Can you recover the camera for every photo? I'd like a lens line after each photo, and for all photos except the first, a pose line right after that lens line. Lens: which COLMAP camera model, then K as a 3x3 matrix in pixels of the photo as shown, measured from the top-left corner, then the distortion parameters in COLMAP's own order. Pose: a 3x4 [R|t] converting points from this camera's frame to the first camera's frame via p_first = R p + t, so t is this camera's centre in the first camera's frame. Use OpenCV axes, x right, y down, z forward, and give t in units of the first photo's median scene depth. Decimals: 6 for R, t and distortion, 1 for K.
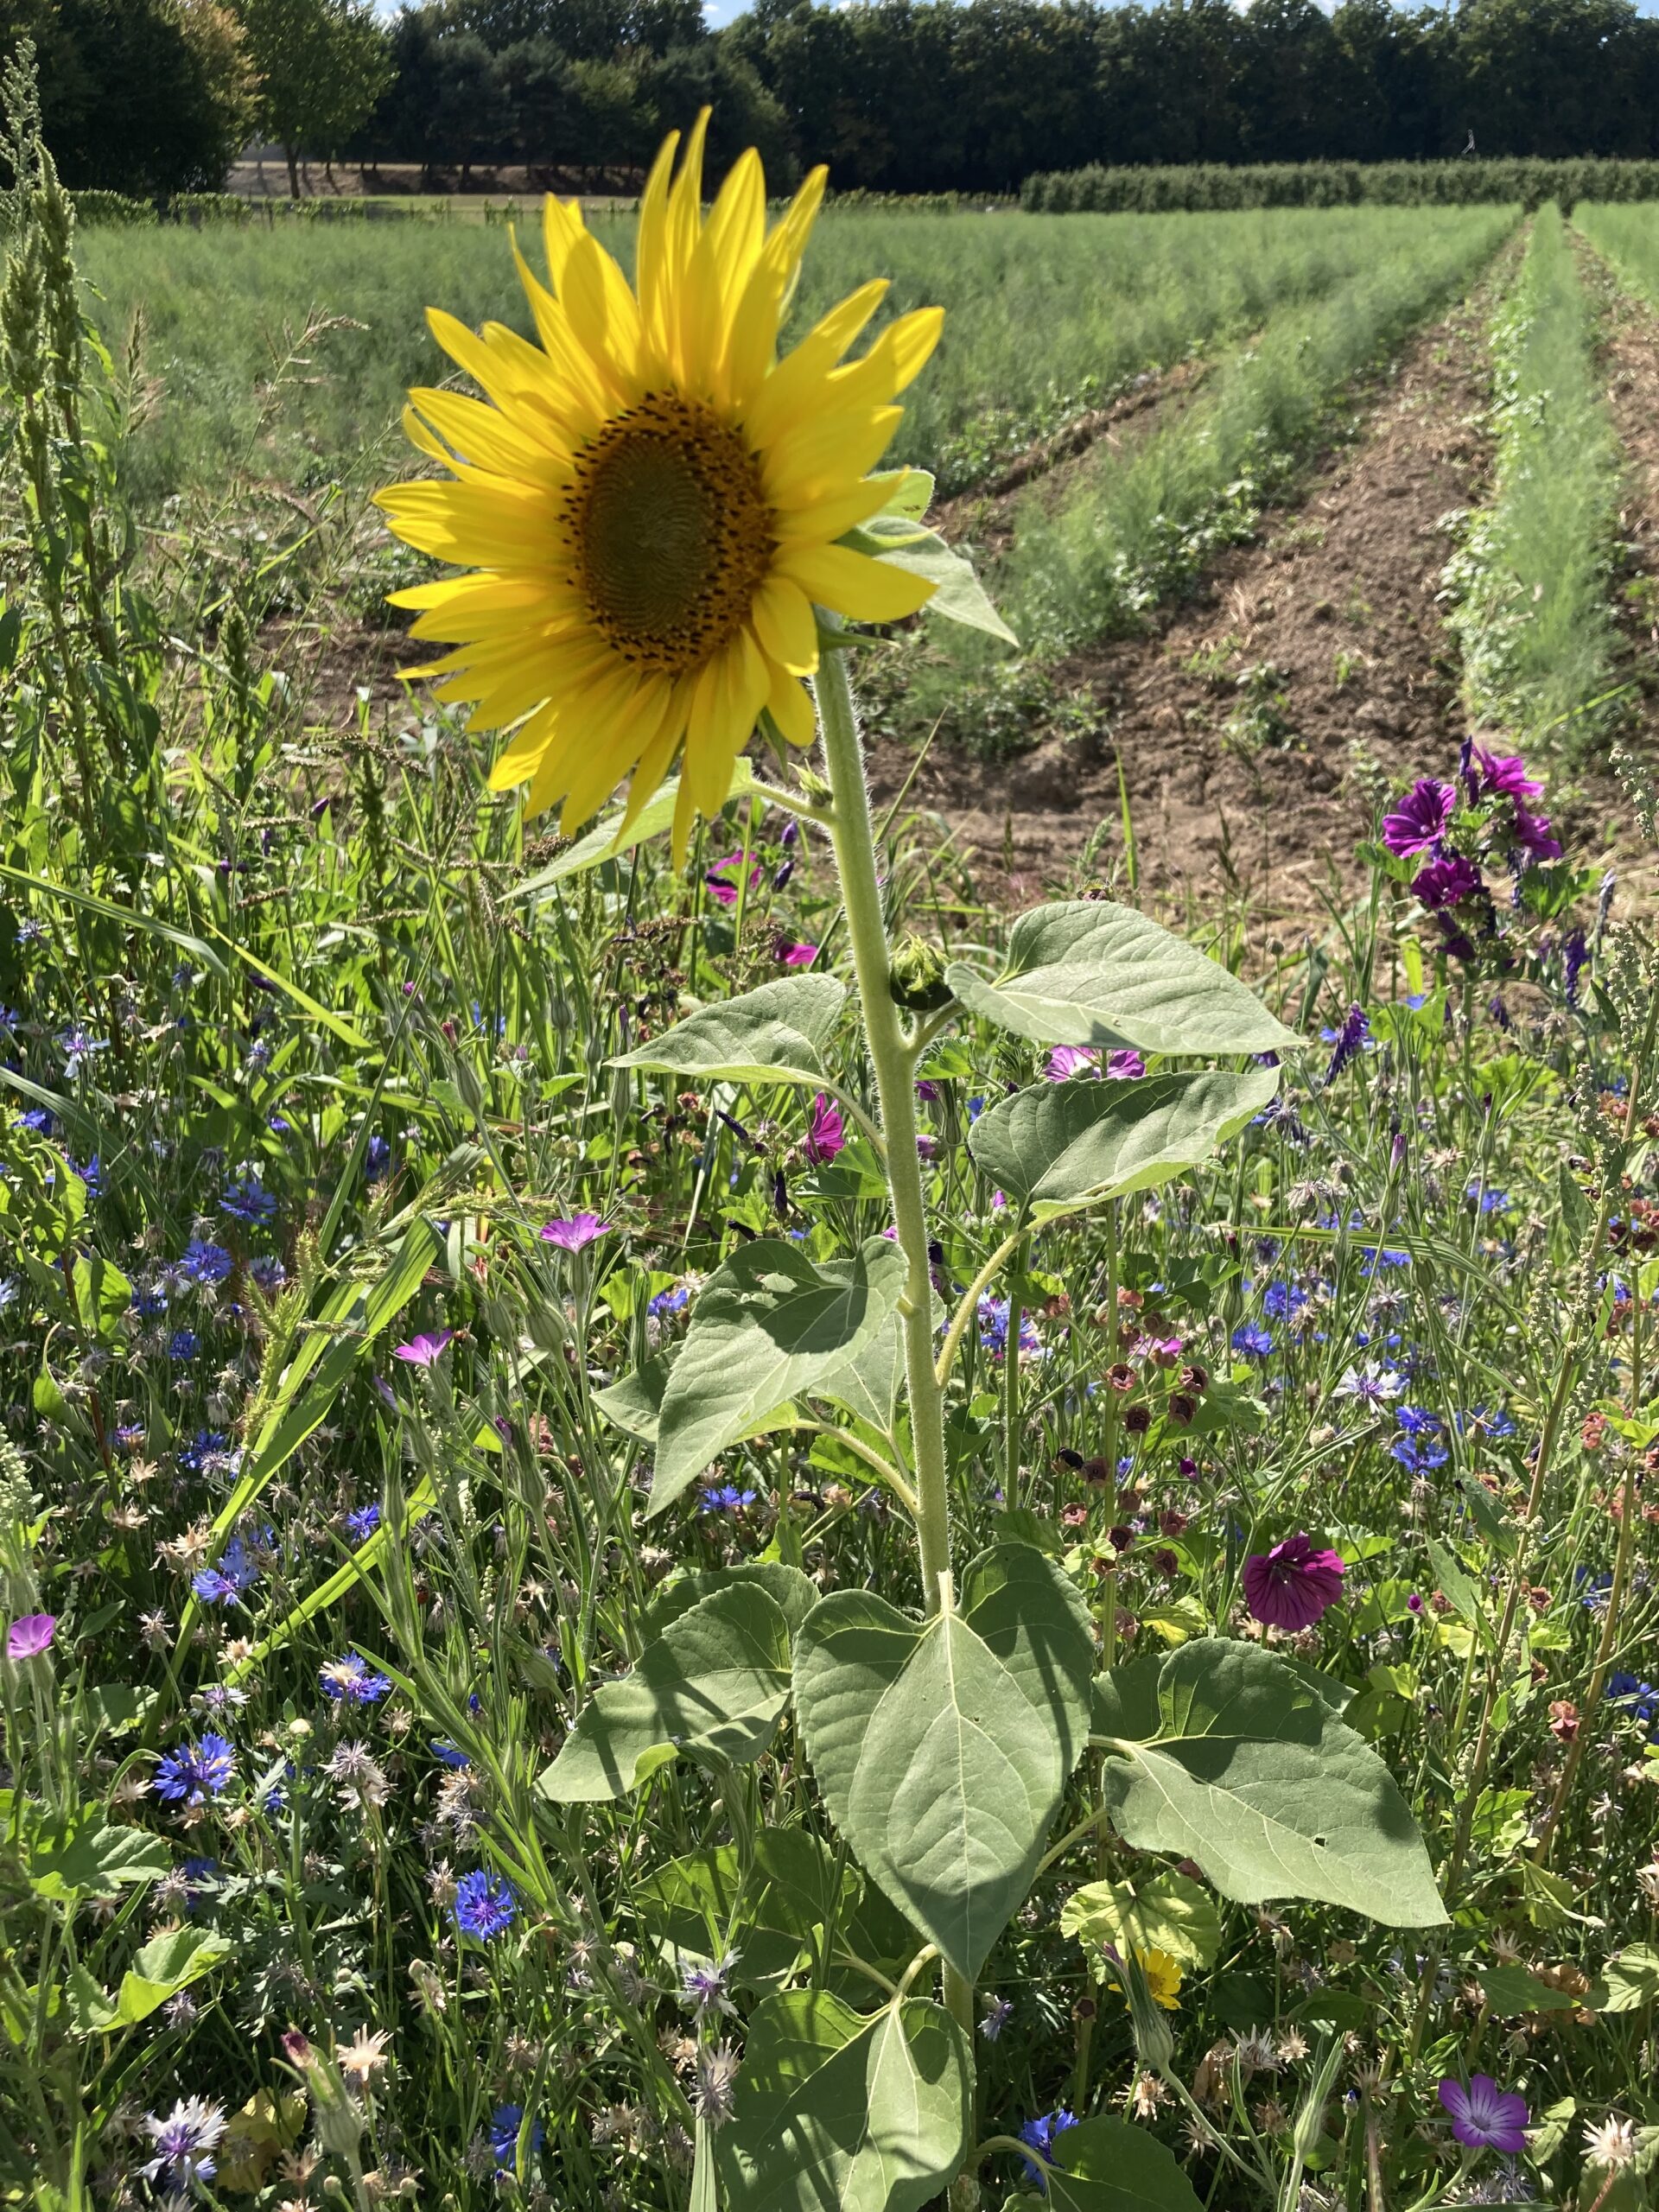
lens RADIAL K [[1816.1, 0, 853.1], [0, 1816.1, 1106.4], [0, 0, 1]] dist [-0.000977, -0.006002]
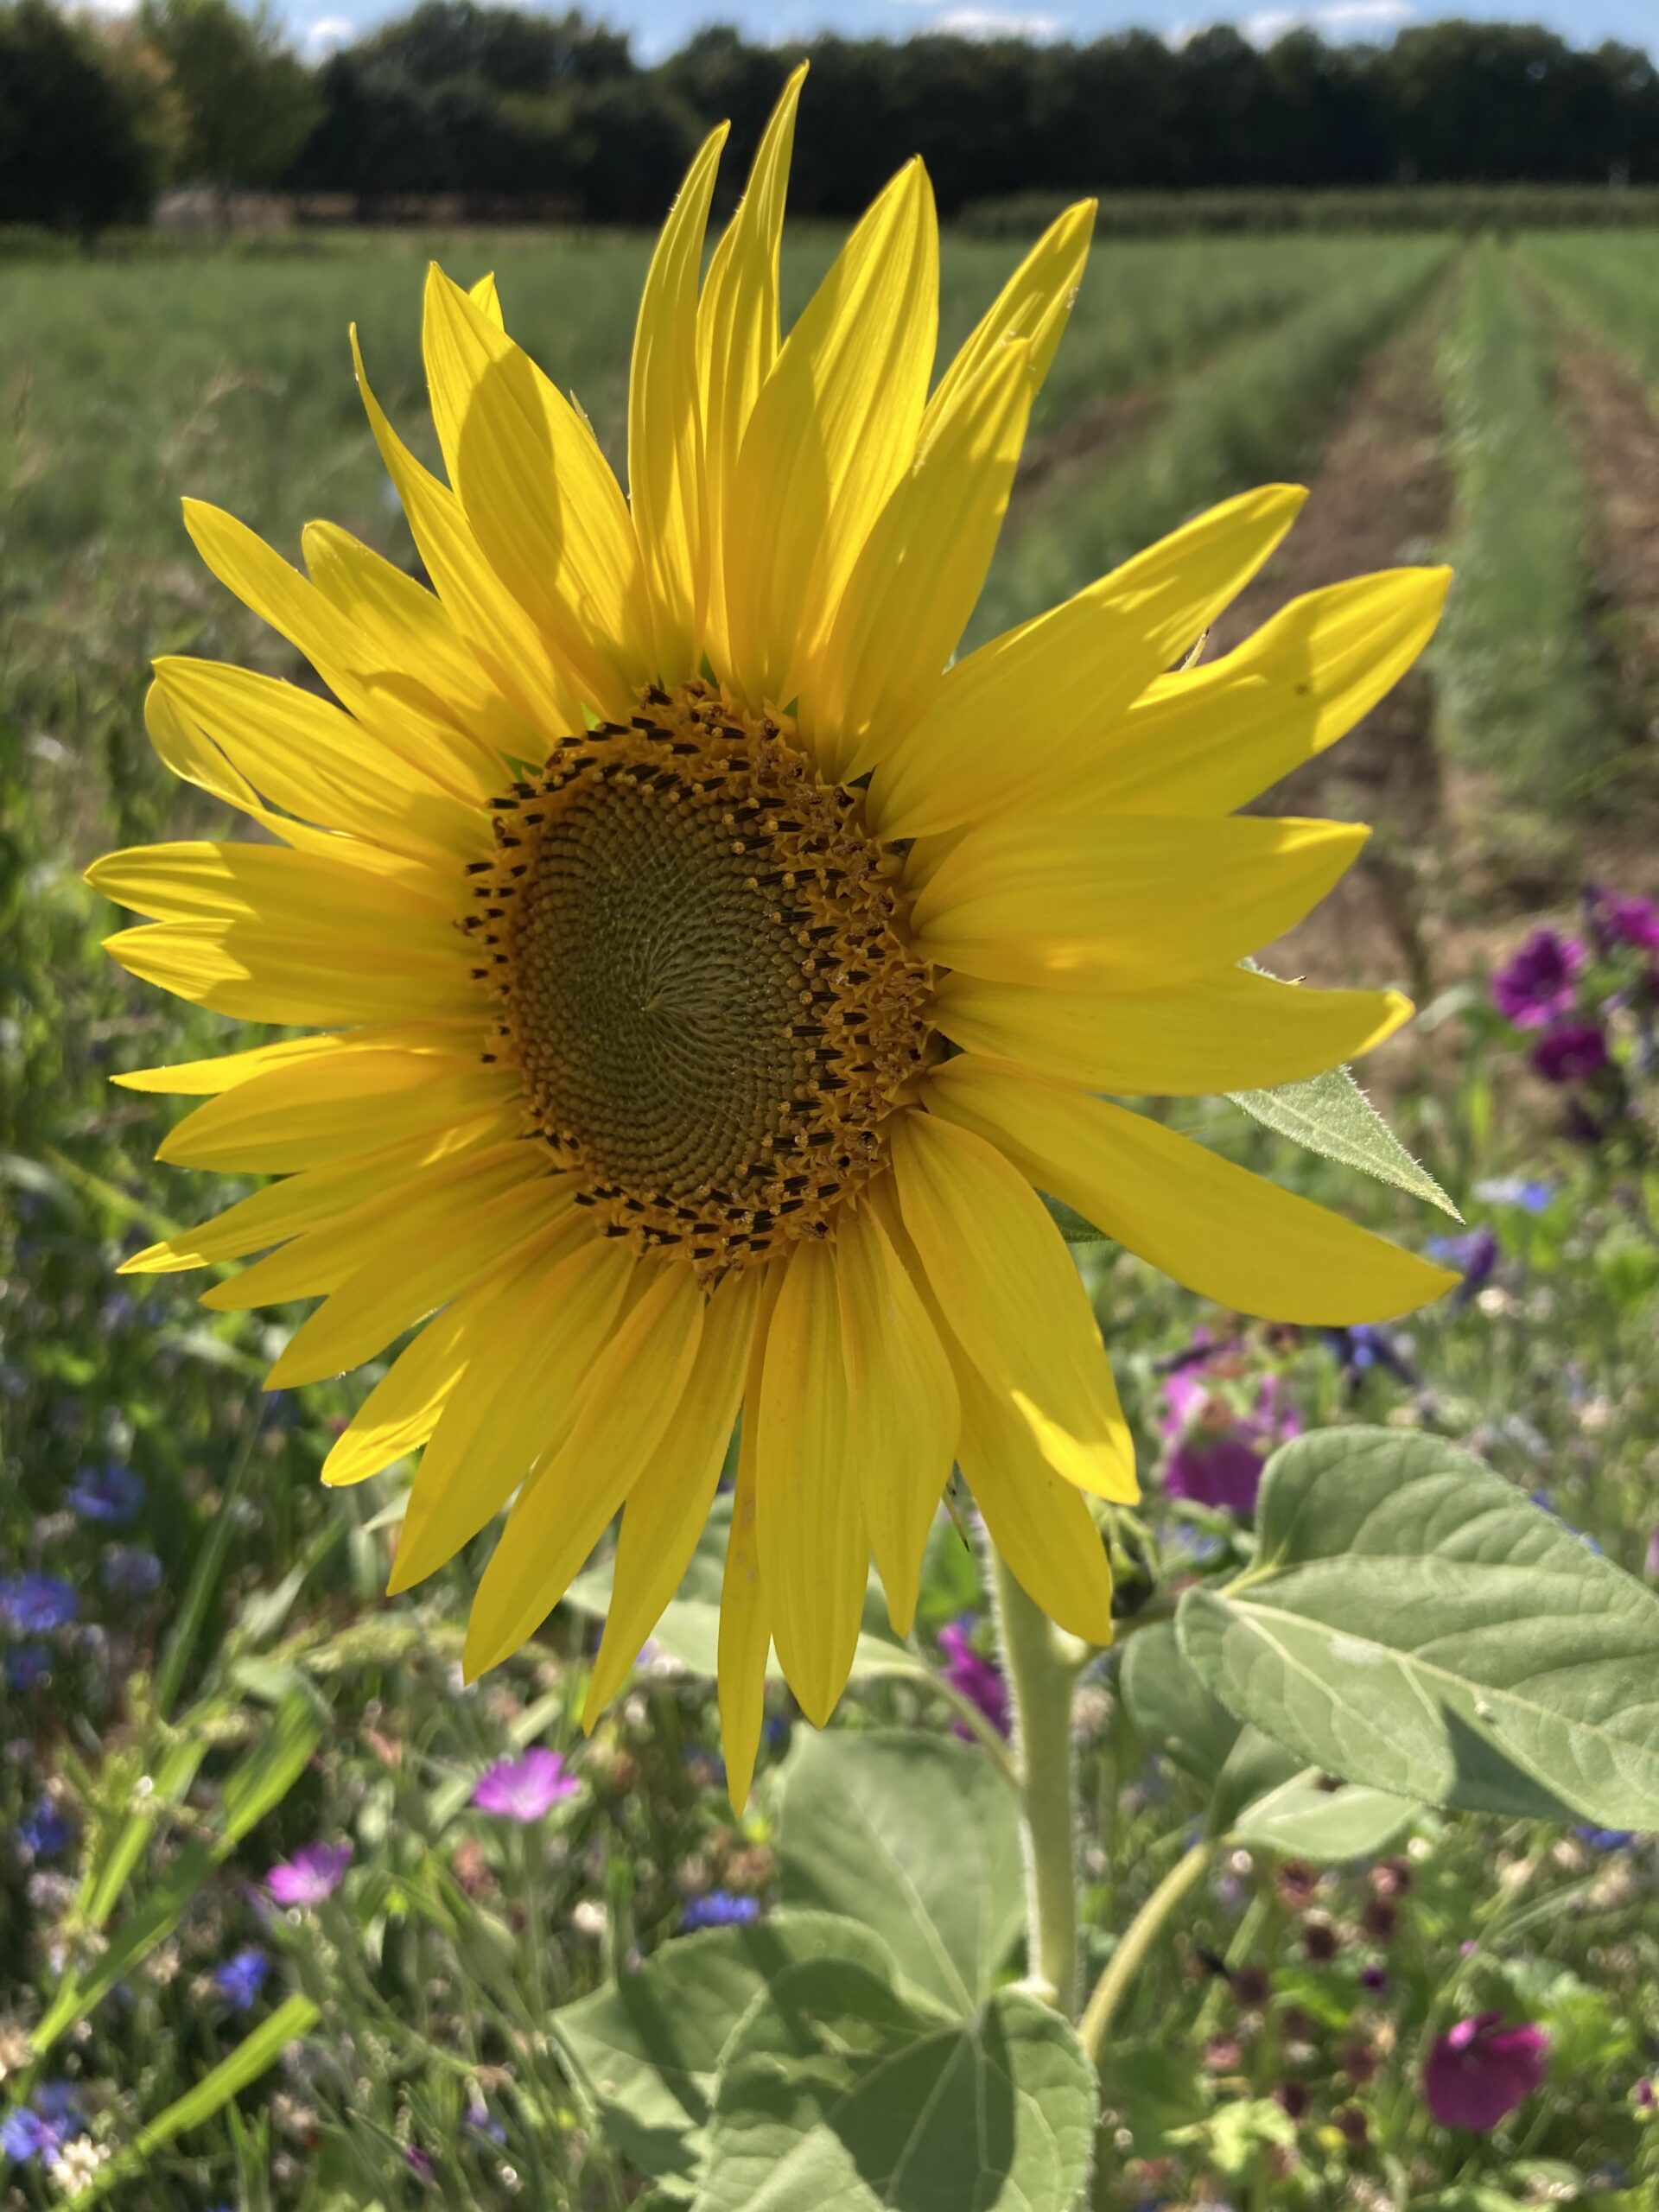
lens RADIAL K [[1881.0, 0, 836.4], [0, 1881.0, 1117.9], [0, 0, 1]] dist [0.001563, -0.051521]
pose [[0.999768, -0.013868, 0.016457, -0.074107], [0.014221, 0.999667, -0.021530, -0.266739], [-0.016153, 0.021759, 0.999633, 0.515116]]
